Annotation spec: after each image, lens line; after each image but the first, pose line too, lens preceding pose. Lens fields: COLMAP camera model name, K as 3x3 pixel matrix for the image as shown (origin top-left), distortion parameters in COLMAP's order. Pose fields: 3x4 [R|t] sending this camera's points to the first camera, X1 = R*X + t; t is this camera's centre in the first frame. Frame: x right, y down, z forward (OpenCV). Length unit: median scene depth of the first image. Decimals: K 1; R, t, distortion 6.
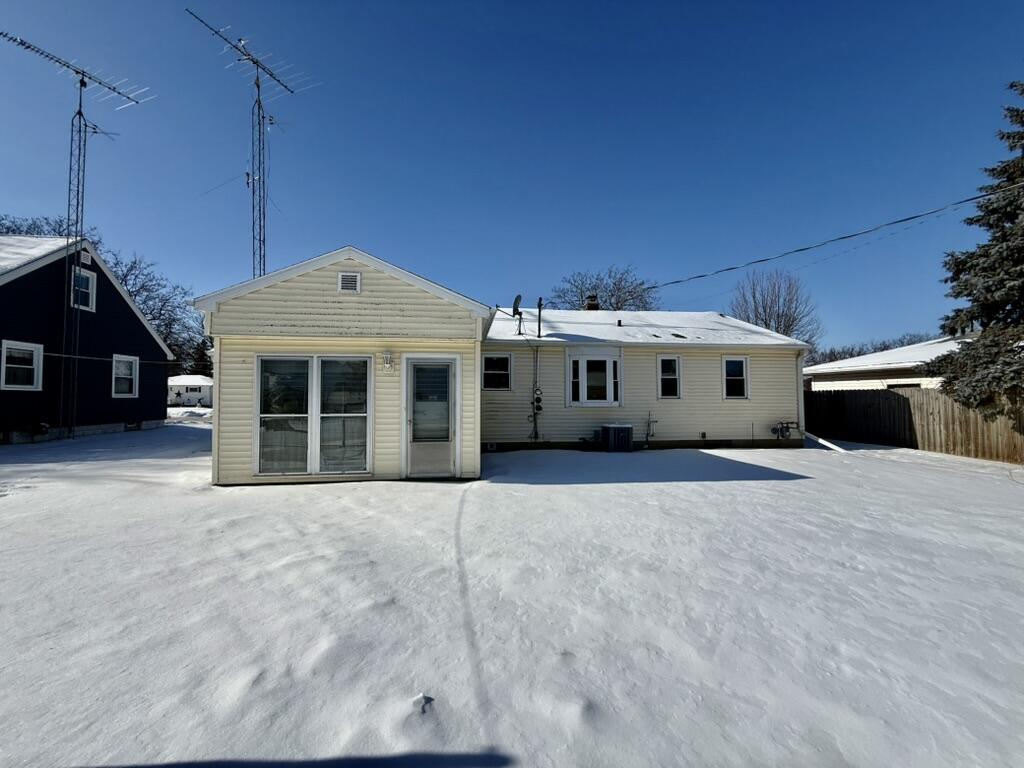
lens RADIAL K [[407.7, 0, 507.2], [0, 407.7, 383.4], [0, 0, 1]] dist [0.000563, 0.000139]
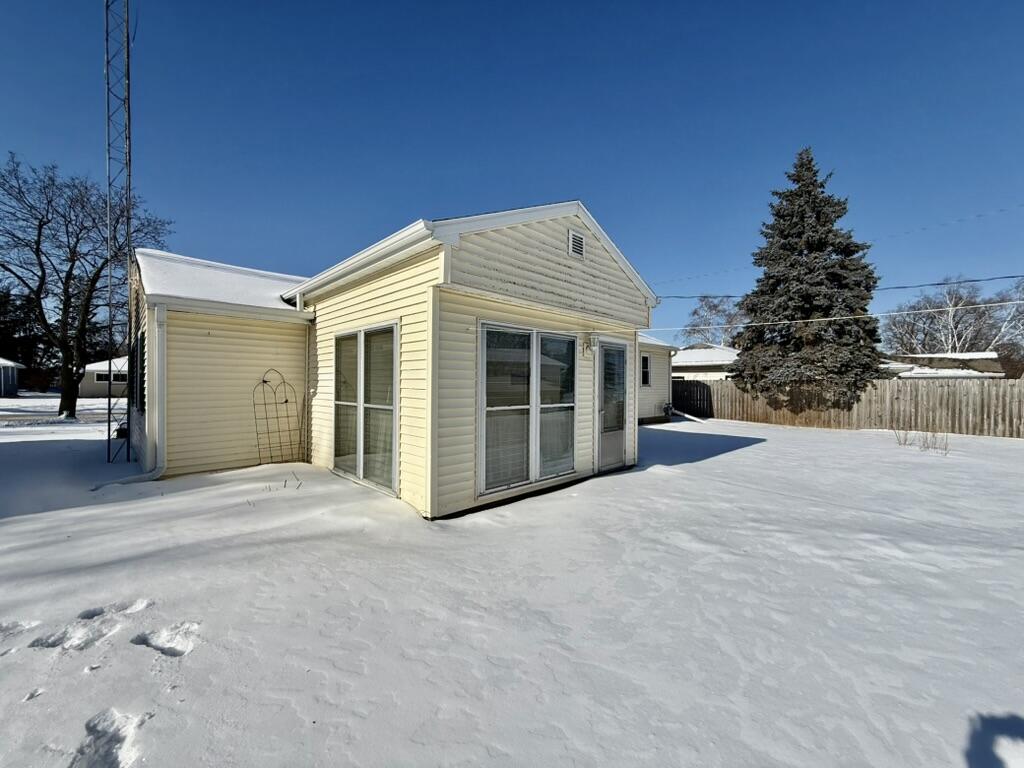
lens RADIAL K [[407.7, 0, 507.2], [0, 407.7, 383.4], [0, 0, 1]] dist [0.000563, 0.000139]
pose [[0.791445, 0.007168, 0.611198, -0.688909], [-0.028019, 0.999306, 0.024561, 0.011173], [-0.610598, -0.036564, 0.791096, 0.290311]]
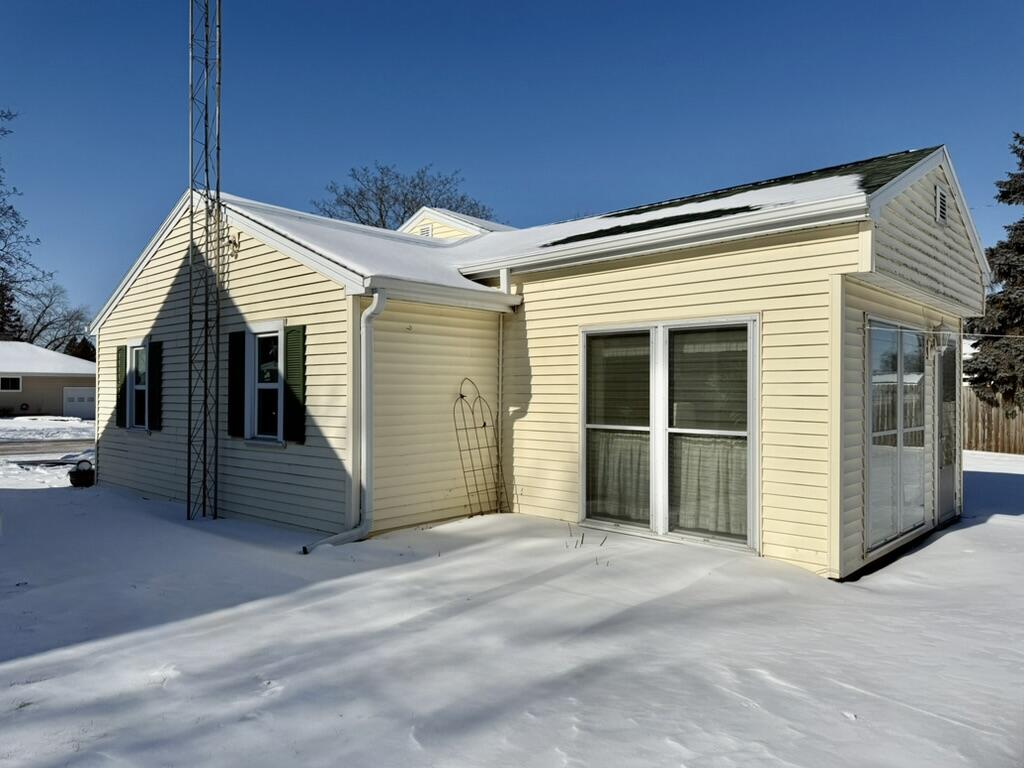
lens RADIAL K [[718.2, 0, 512.0], [0, 718.2, 384.0], [0, 0, 1]] dist [0.093787, -0.117226]
pose [[0.758916, 0.009115, 0.651125, -1.064578], [-0.026685, 0.999497, 0.017110, 0.006485], [-0.650642, -0.030360, 0.758778, 0.404552]]
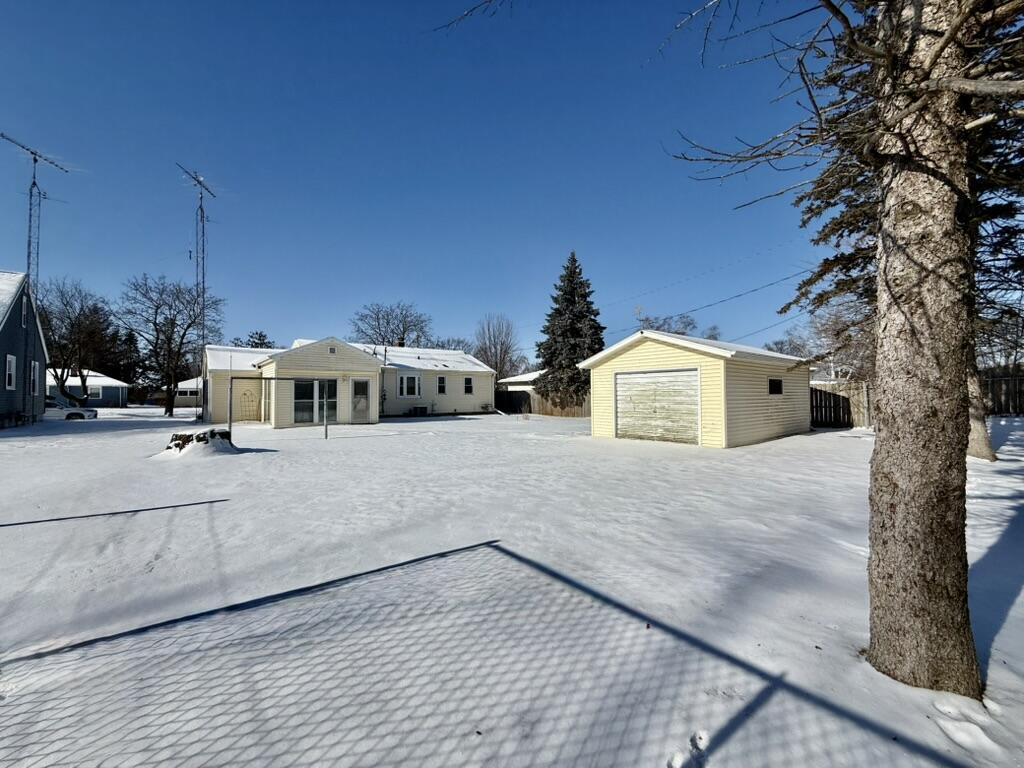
lens RADIAL K [[407.7, 0, 507.2], [0, 407.7, 383.4], [0, 0, 1]] dist [0.000563, 0.000139]
pose [[0.847852, 0.011387, 0.530111, -0.568469], [-0.013584, 0.999908, 0.000247, -0.033384], [-0.530059, -0.007411, 0.847928, -1.279112]]
